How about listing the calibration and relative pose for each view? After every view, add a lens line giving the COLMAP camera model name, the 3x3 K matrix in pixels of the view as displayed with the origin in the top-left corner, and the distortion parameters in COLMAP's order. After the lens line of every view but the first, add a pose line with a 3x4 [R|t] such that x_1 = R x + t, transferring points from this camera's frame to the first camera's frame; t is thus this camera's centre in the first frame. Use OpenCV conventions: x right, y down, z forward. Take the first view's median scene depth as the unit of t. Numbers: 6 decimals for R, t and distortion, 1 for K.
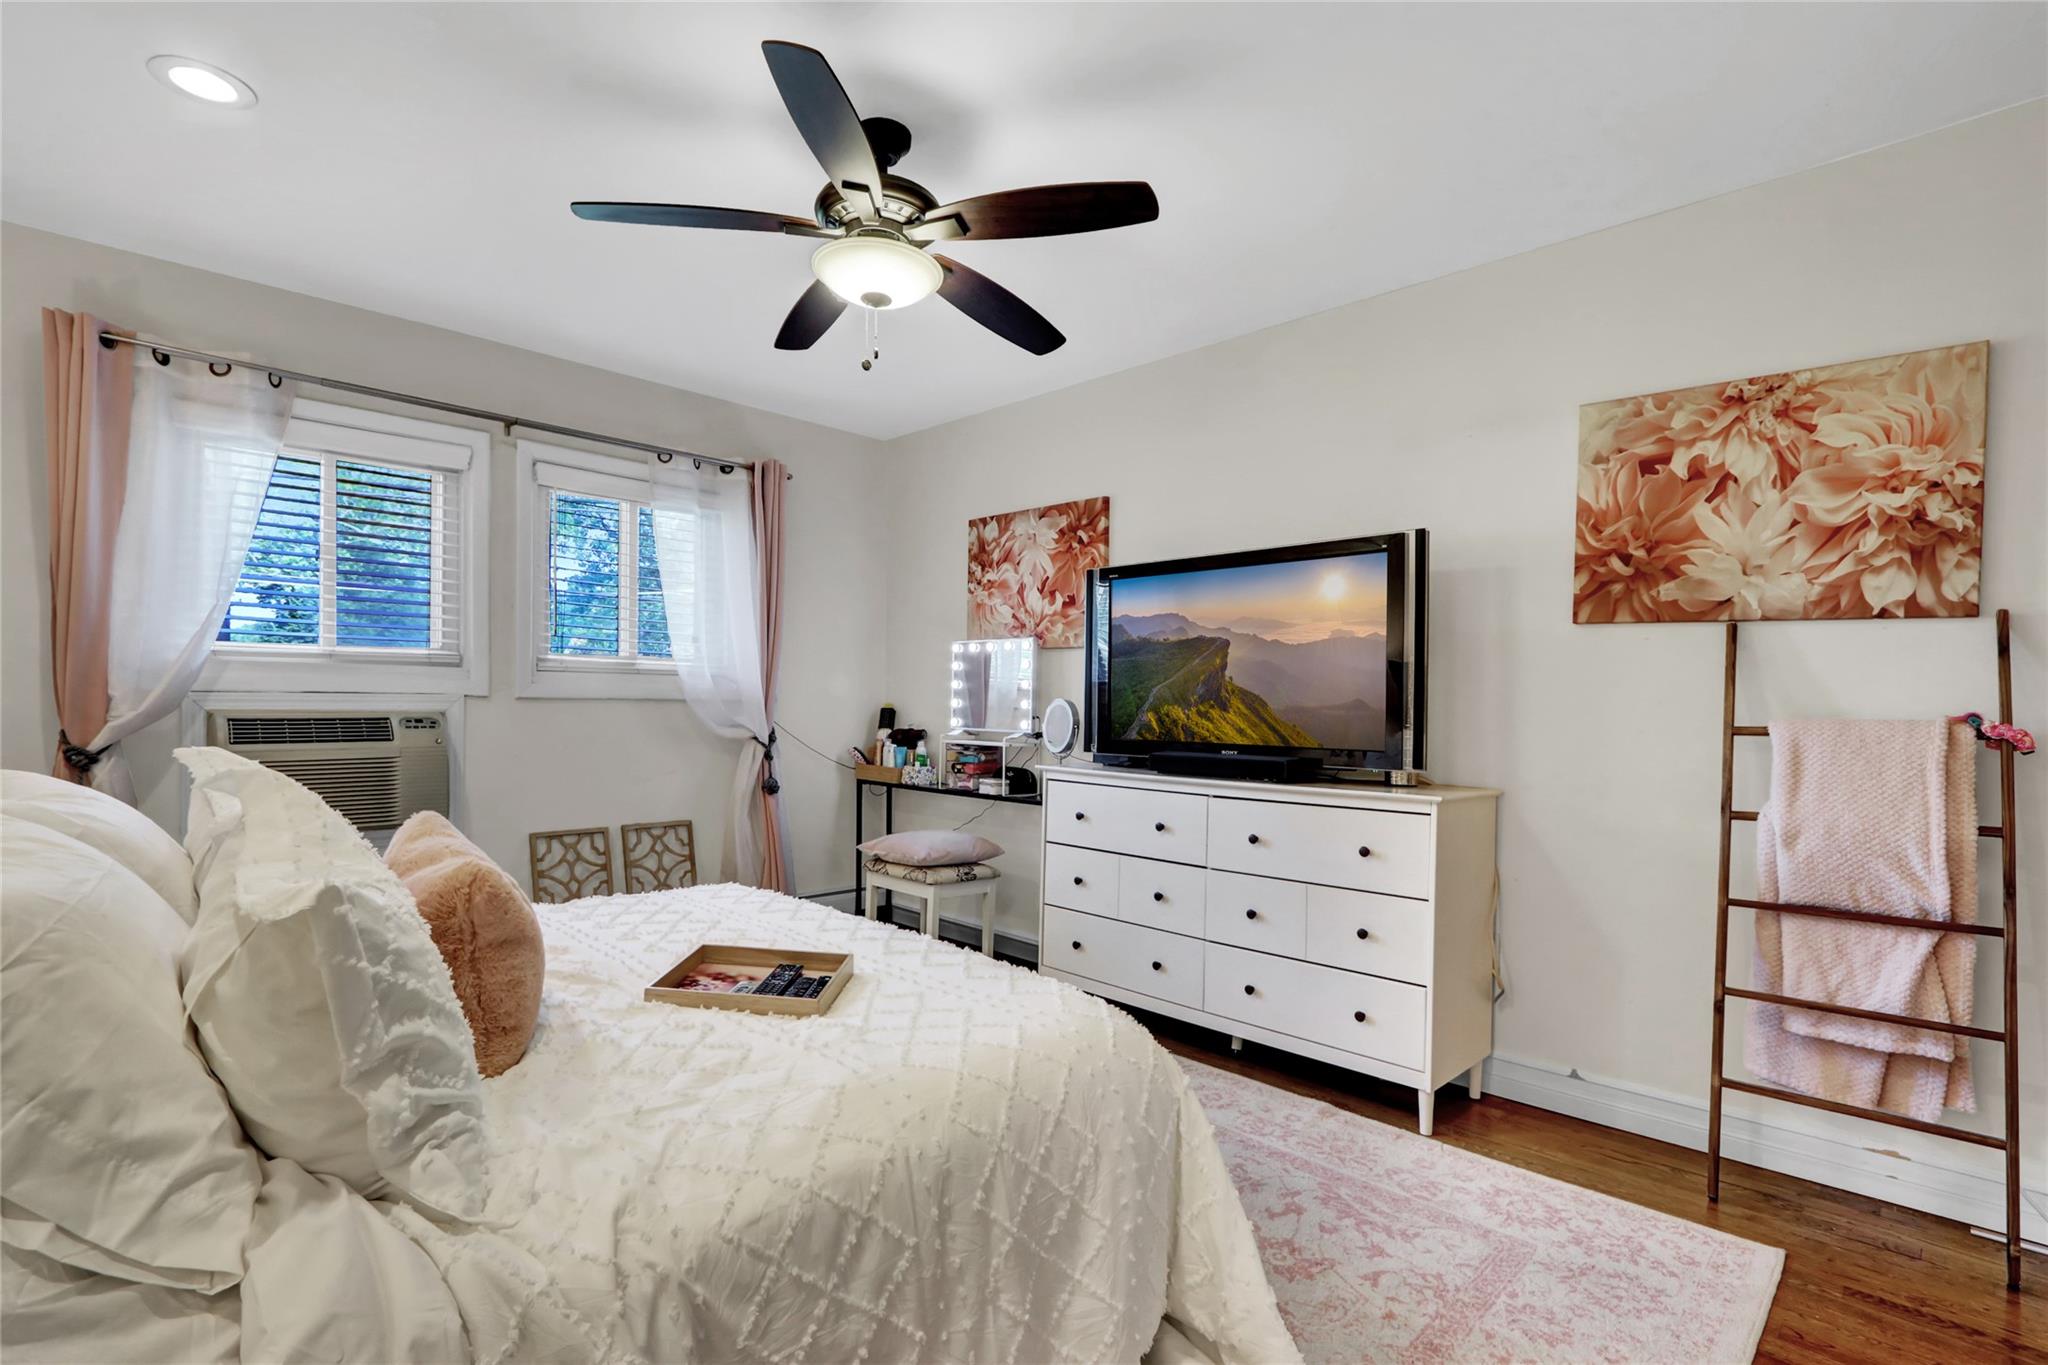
lens RADIAL K [[959.7, 0, 1015.9], [0, 959.7, 691.7], [0, 0, 1]] dist [-0.020897, 0.002916]
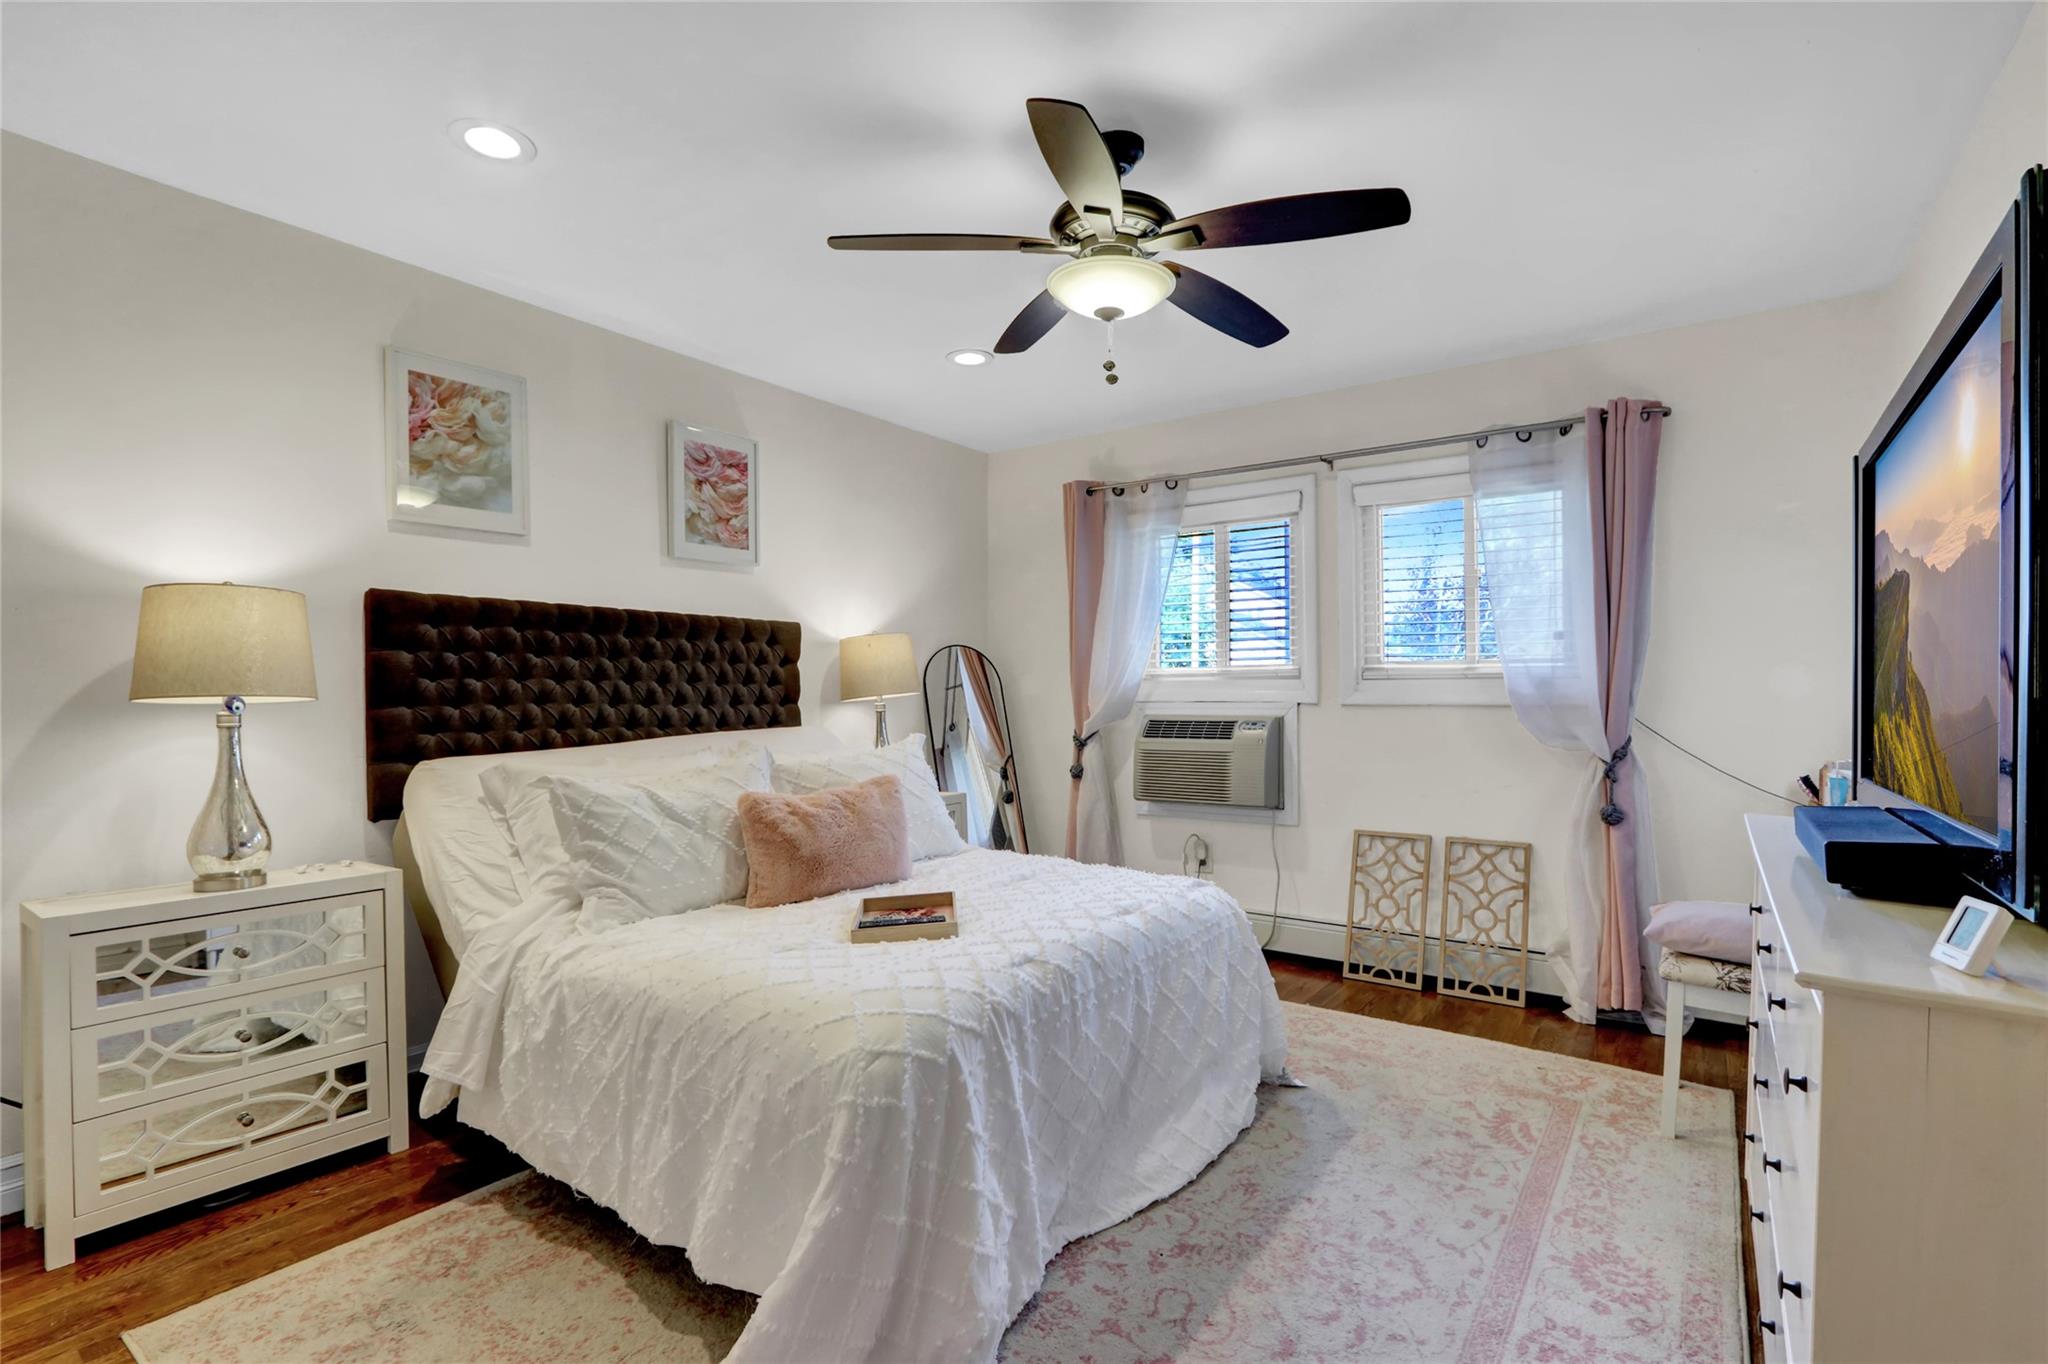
lens RADIAL K [[959.7, 0, 1014.8], [0, 959.7, 691.8], [0, 0, 1]] dist [-0.020897, 0.002916]
pose [[0.153772, -0.019372, -0.987916, 0.494671], [0.010448, 0.999784, -0.017979, 0.006844], [0.988051, -0.007557, 0.153941, 0.437351]]
